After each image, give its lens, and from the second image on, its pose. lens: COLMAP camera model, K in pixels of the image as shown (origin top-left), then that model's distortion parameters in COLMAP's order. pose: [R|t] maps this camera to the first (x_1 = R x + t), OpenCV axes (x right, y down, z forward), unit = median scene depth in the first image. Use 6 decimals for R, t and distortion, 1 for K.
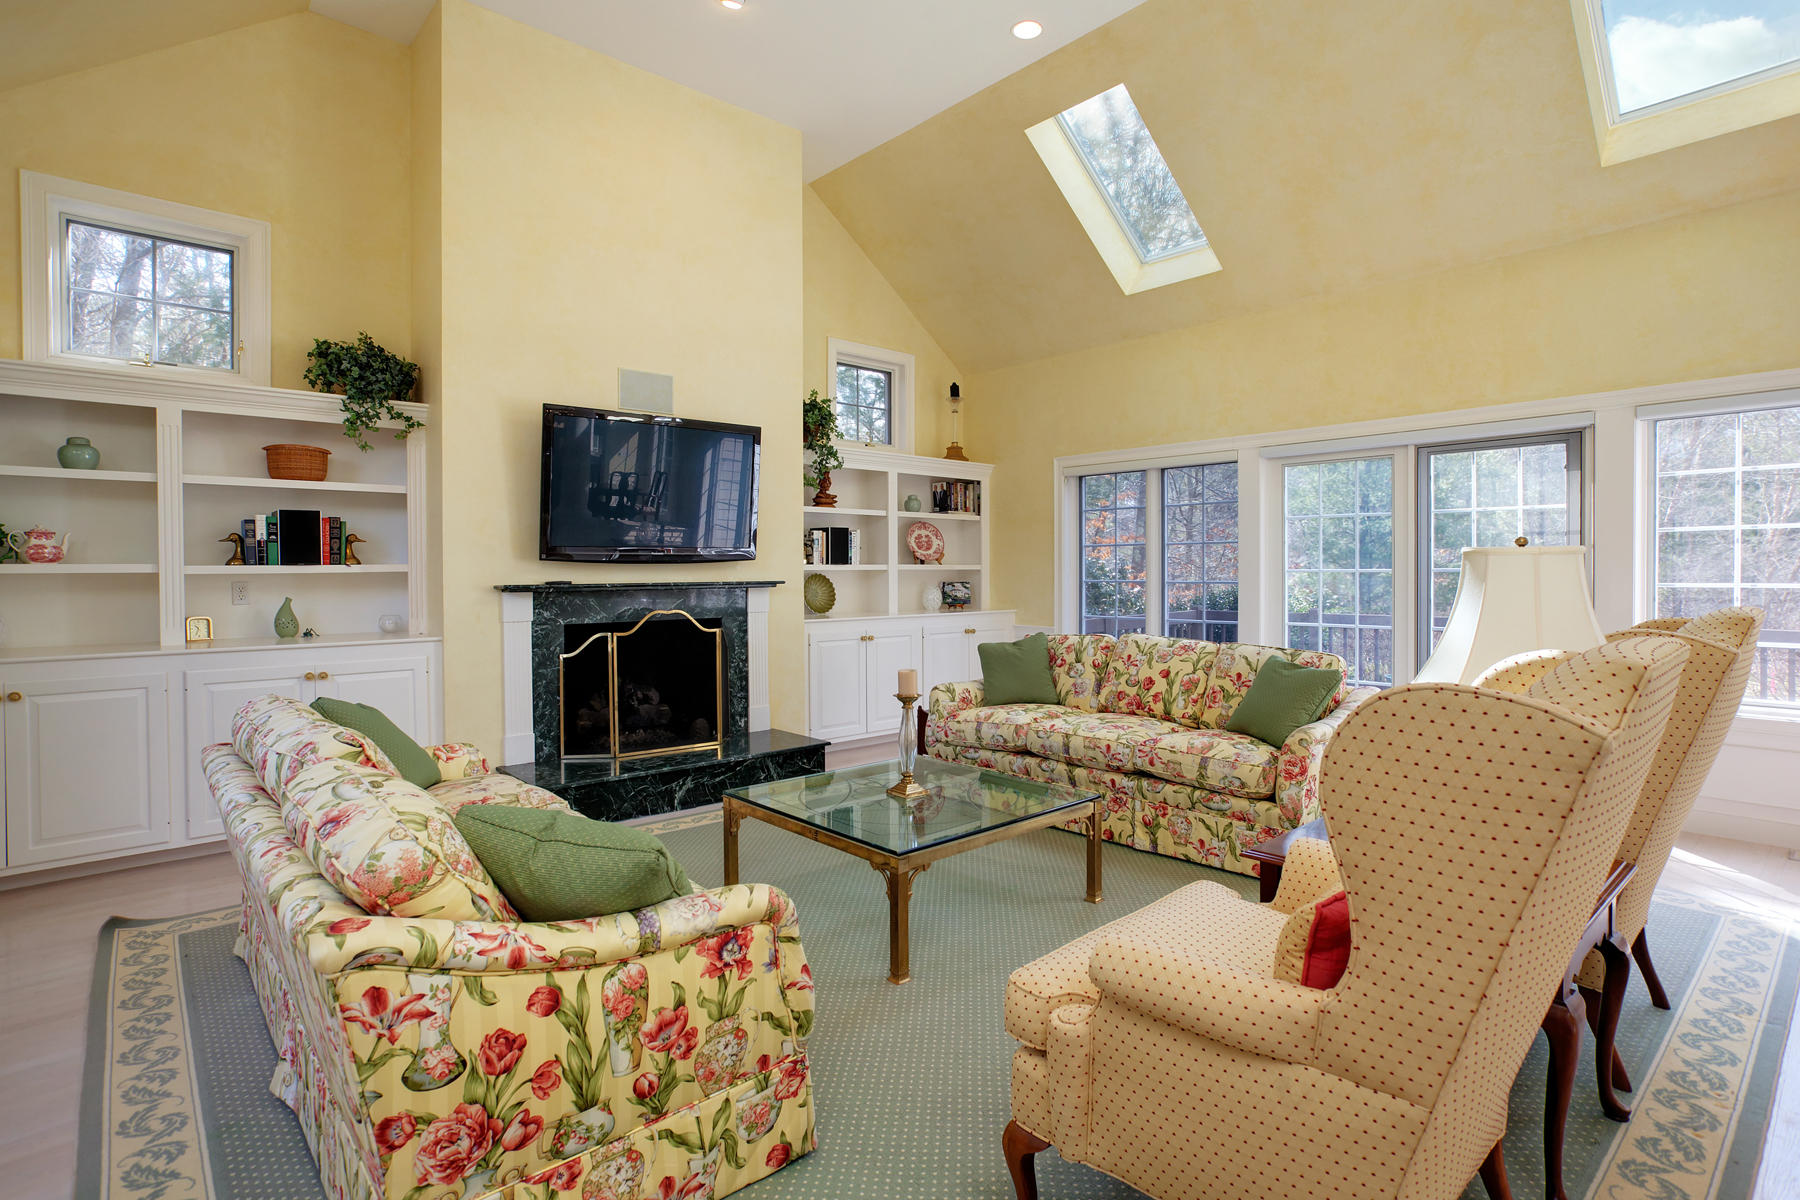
lens RADIAL K [[913.5, 0, 905.0], [0, 913.5, 572.6], [0, 0, 1]] dist [-0.047747, -0.000131]
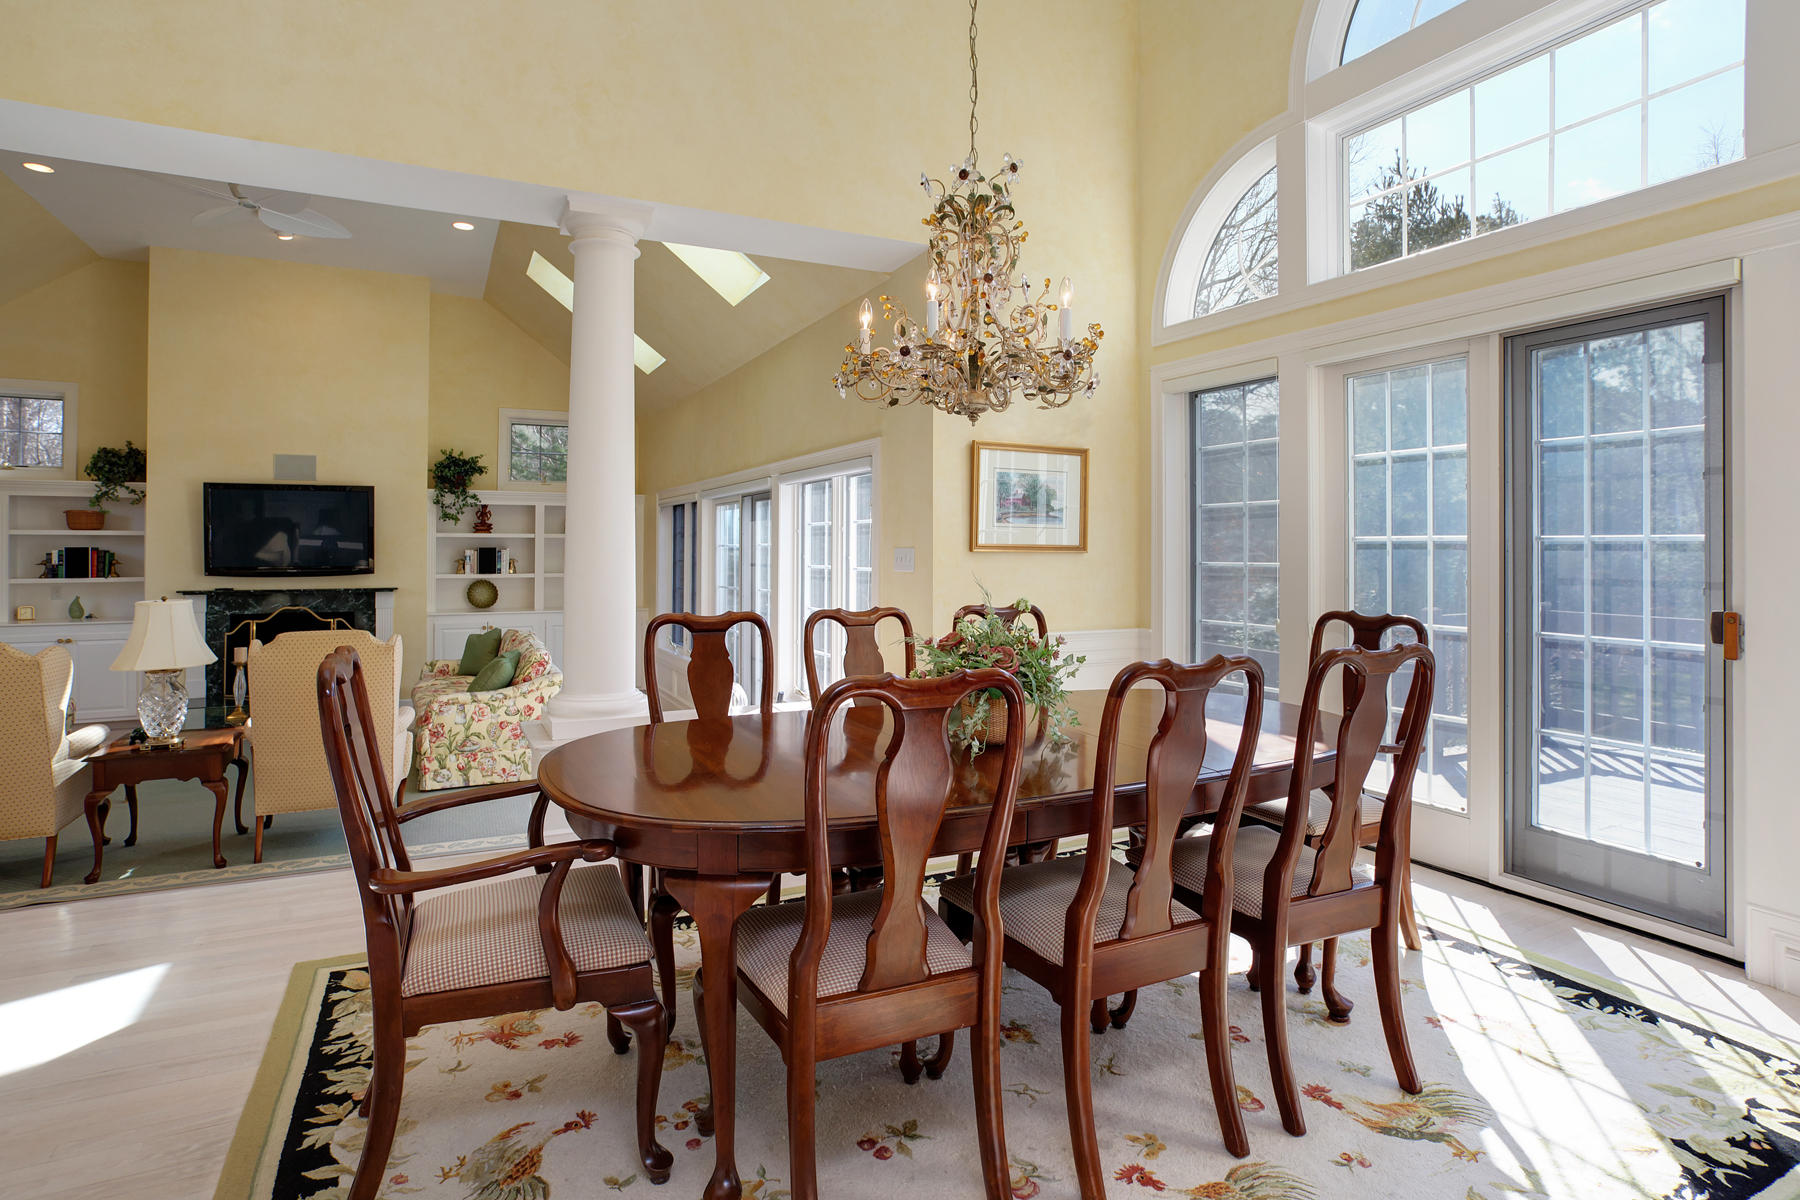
lens RADIAL K [[914.7, 0, 837.0], [0, 914.7, 537.5], [0, 0, 1]] dist [-0.001026, -0.000167]
pose [[0.952593, -0.003571, -0.304227, 1.158942], [-0.003366, 0.999746, -0.022274, -0.047910], [0.304229, 0.022242, 0.952339, -0.235722]]
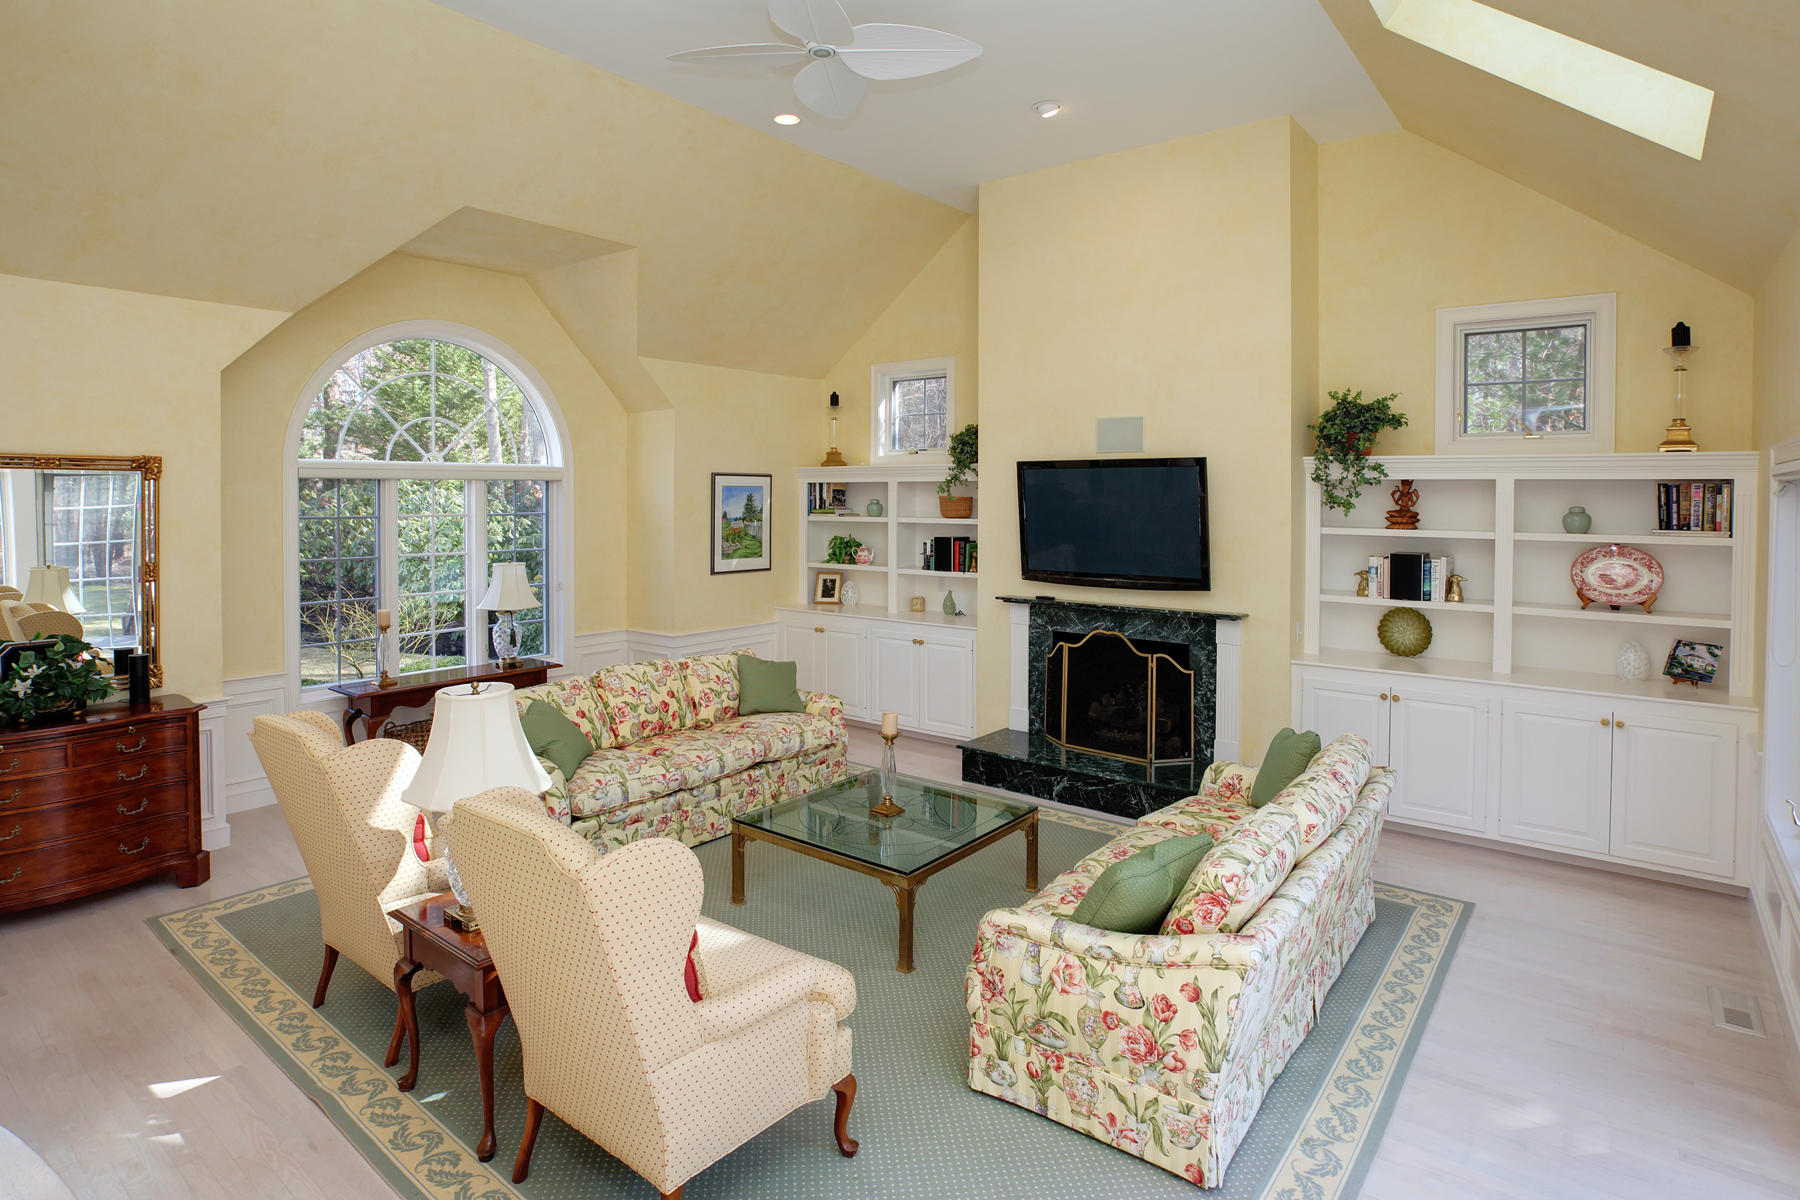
lens RADIAL K [[950.8, 0, 907.1], [0, 950.8, 497.4], [0, 0, 1]] dist [-0.054972, 0.000698]
pose [[0.183189, 0.001180, -0.983077, 0.880854], [-0.016992, 0.999854, -0.001966, -0.121968], [0.982931, 0.017064, 0.183183, 0.553484]]
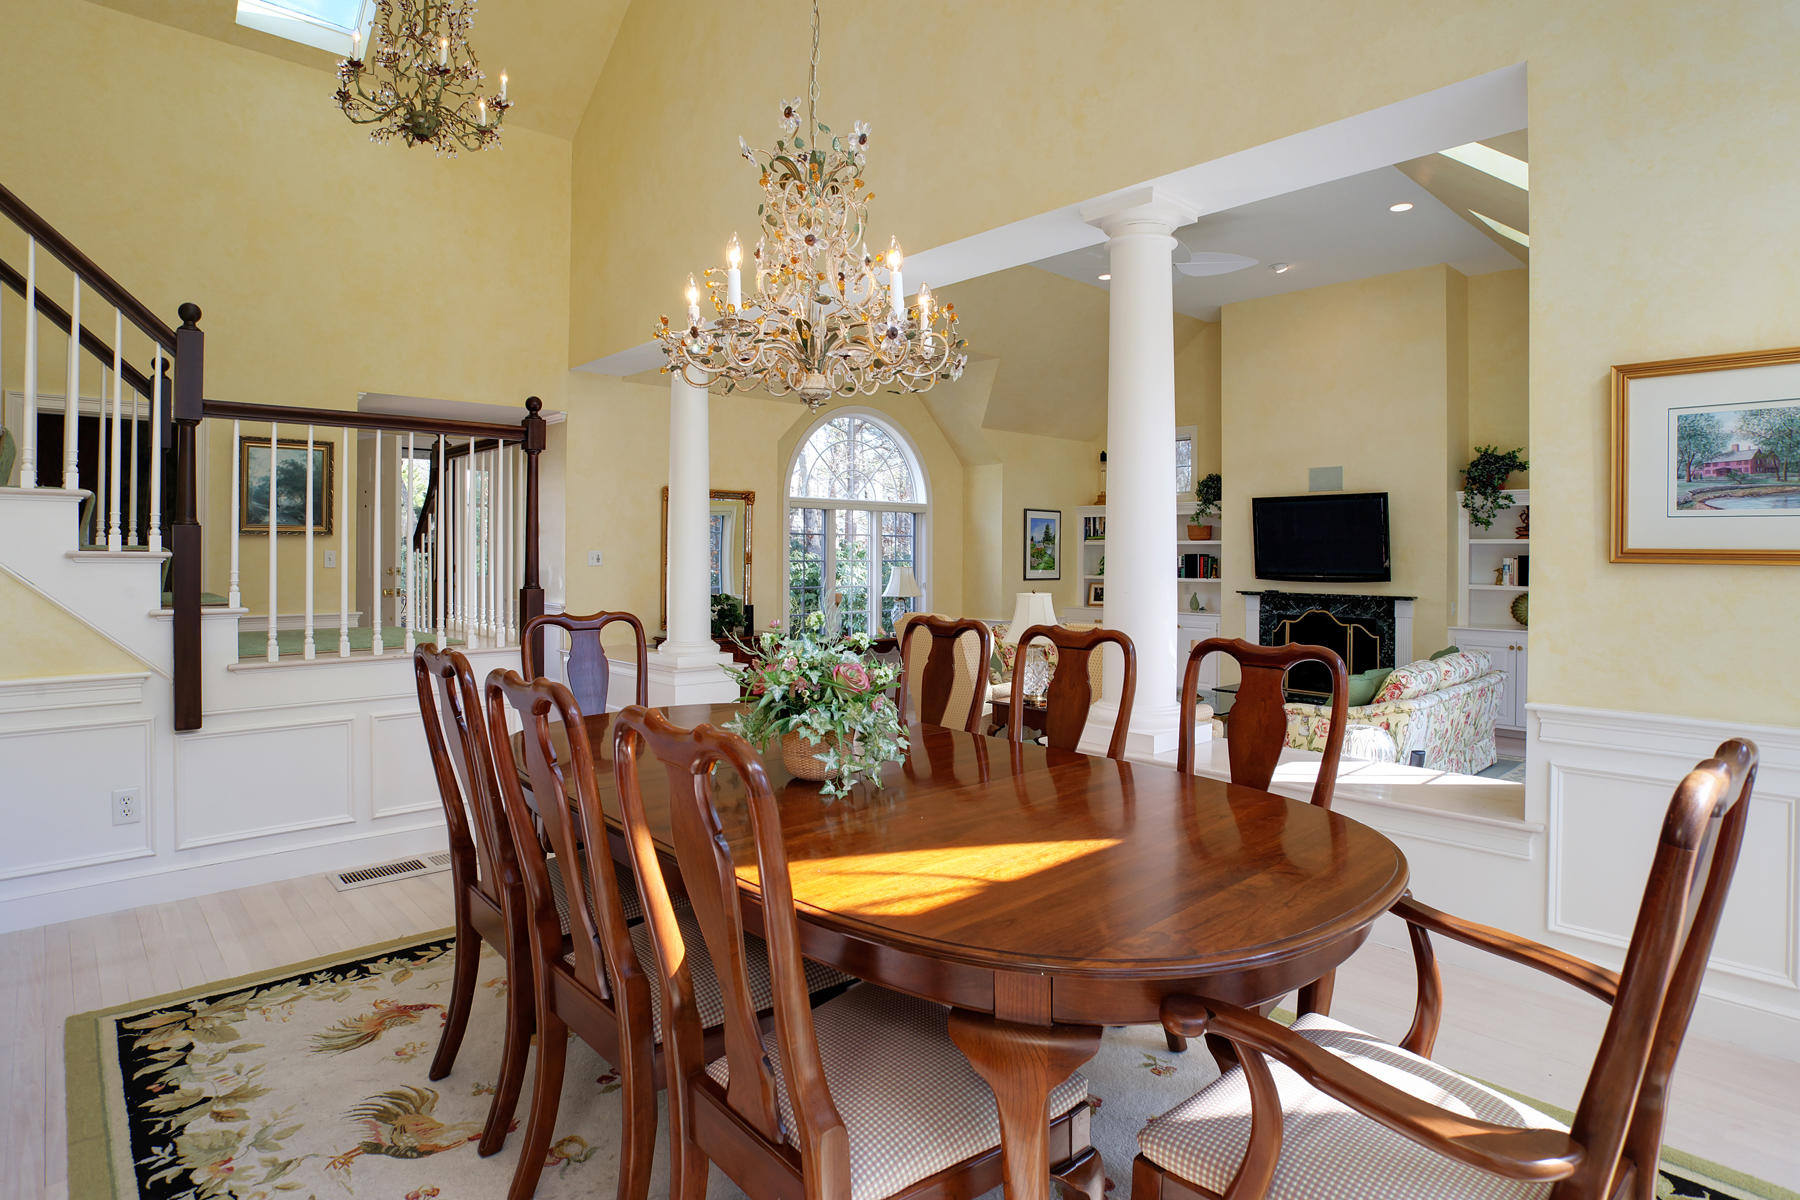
lens RADIAL K [[943.6, 0, 950.8], [0, 943.6, 550.3], [0, 0, 1]] dist [-0.029181, 0.000532]
pose [[0.058402, -0.002902, -0.998289, 1.482065], [-0.017132, 0.999846, -0.003909, -0.052325], [0.998146, 0.017331, 0.058344, 0.224750]]
